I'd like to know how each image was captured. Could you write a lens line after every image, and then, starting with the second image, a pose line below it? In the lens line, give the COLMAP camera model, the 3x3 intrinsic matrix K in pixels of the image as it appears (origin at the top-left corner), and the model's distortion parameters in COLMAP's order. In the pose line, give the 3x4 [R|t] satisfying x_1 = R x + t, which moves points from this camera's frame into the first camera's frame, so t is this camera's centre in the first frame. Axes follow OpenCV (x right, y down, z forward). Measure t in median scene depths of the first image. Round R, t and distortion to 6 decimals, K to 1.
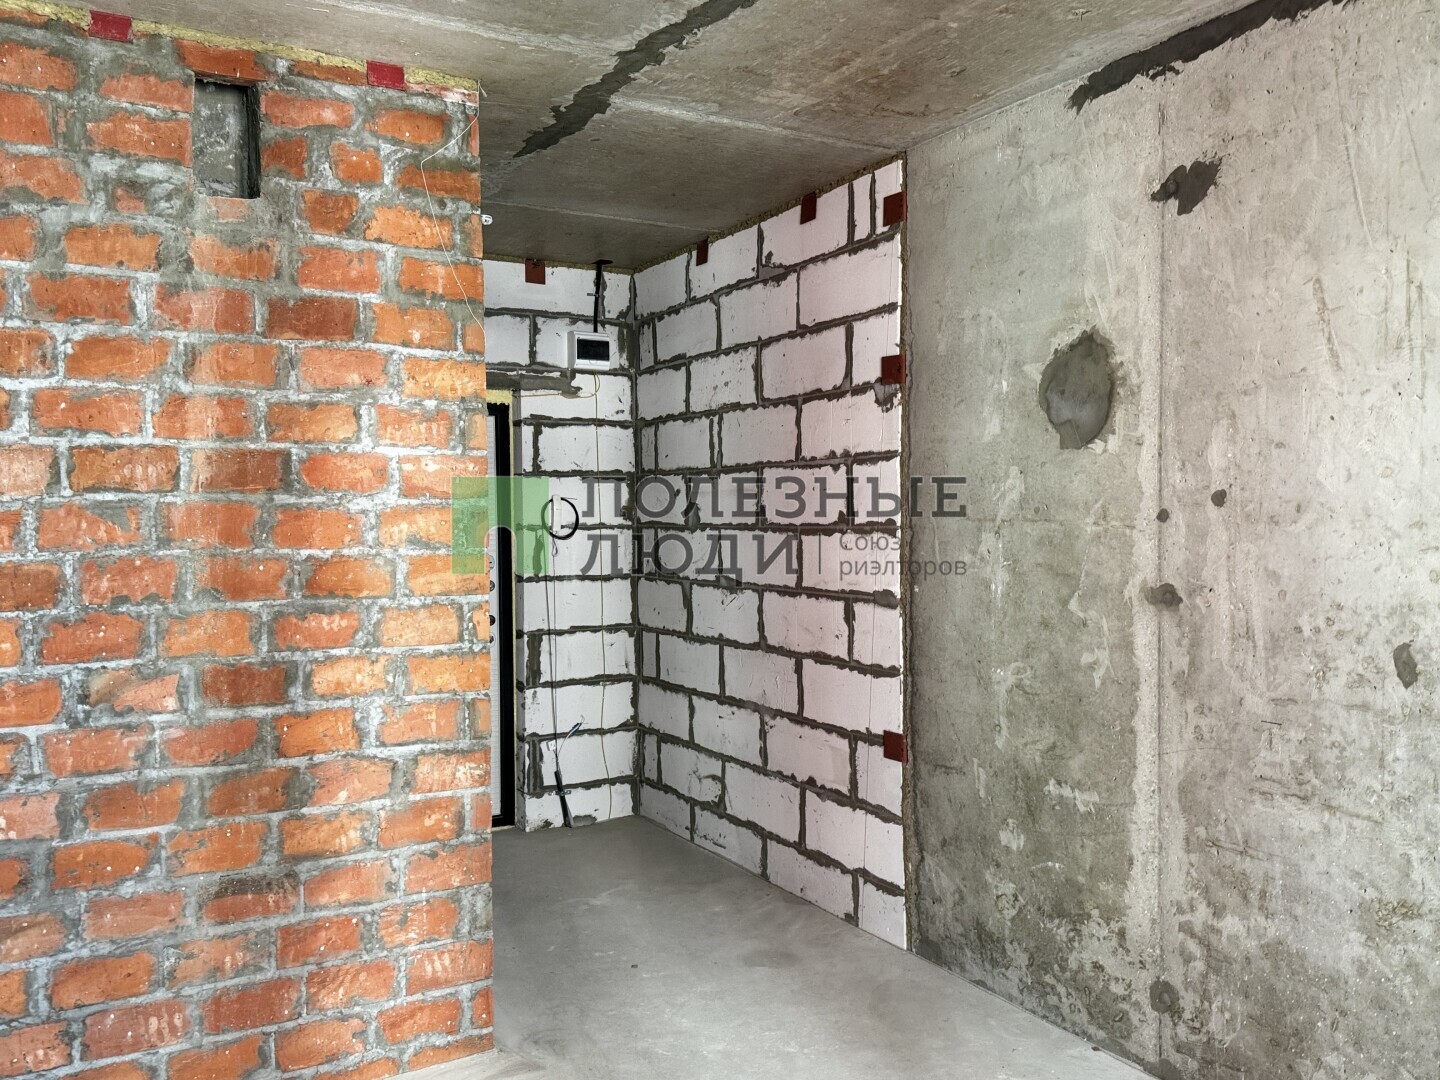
lens RADIAL K [[1196.3, 0, 720.0], [0, 1196.3, 540.0], [0, 0, 1]] dist [0.205683, -0.233177]
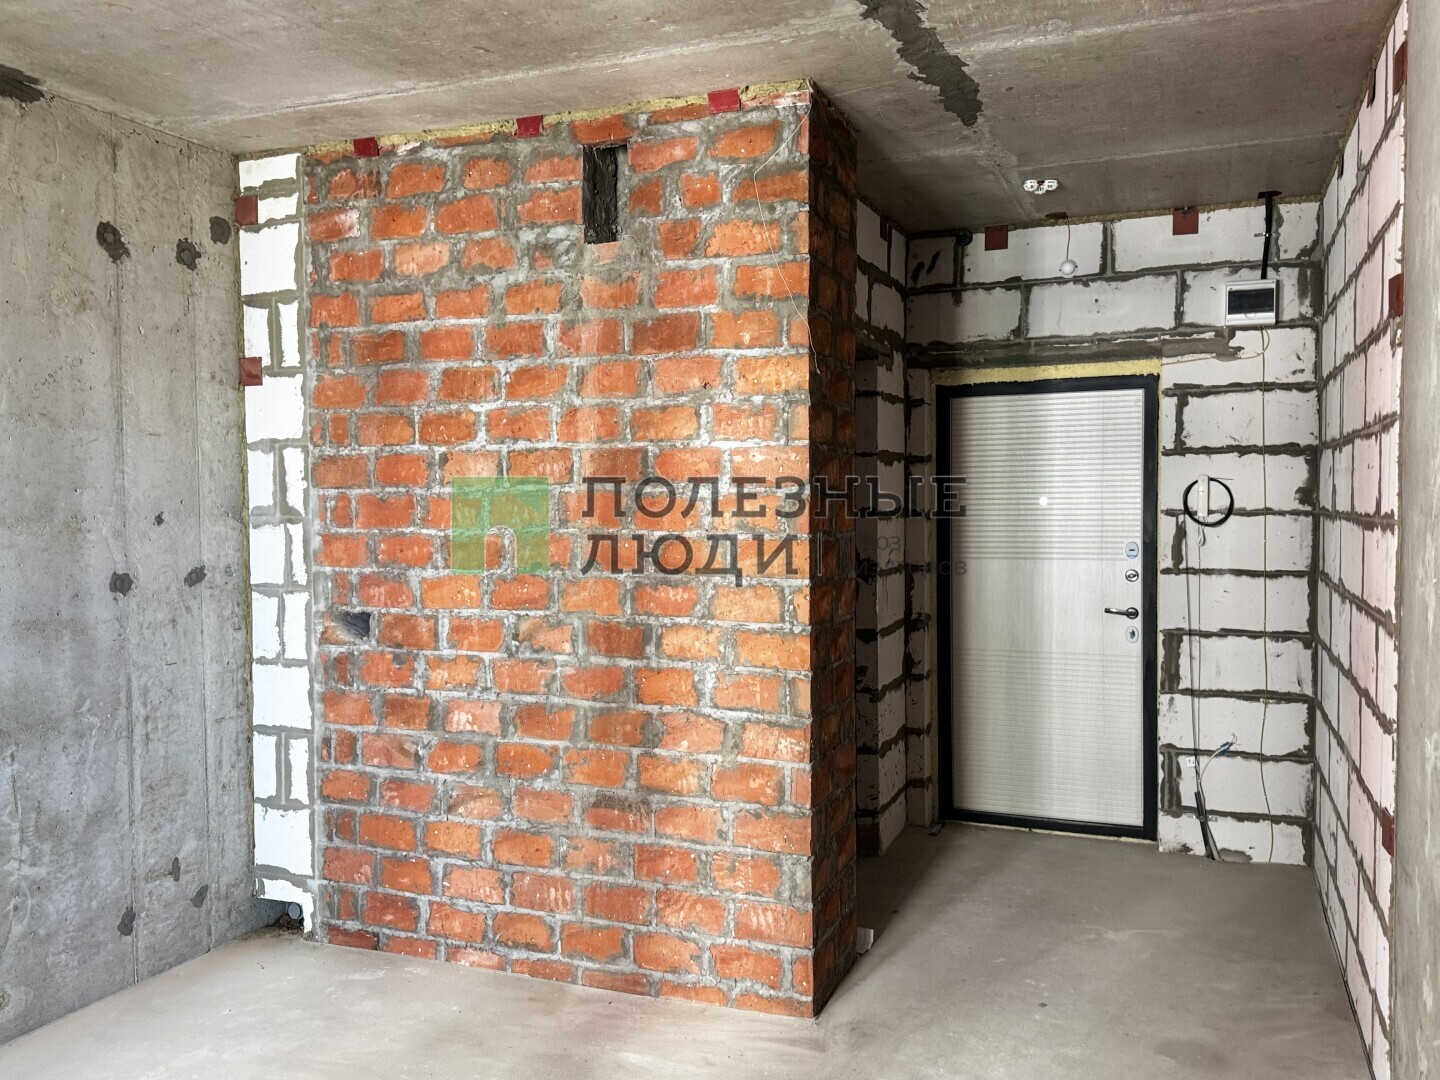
lens RADIAL K [[1190.6, 0, 720.0], [0, 1190.6, 540.0], [0, 0, 1]] dist [0.274325, -0.483022]
pose [[0.642224, 0.033188, -0.765798, 0.564794], [-0.017968, 0.999440, 0.028245, -0.016877], [0.766307, -0.004380, 0.642460, 0.293296]]
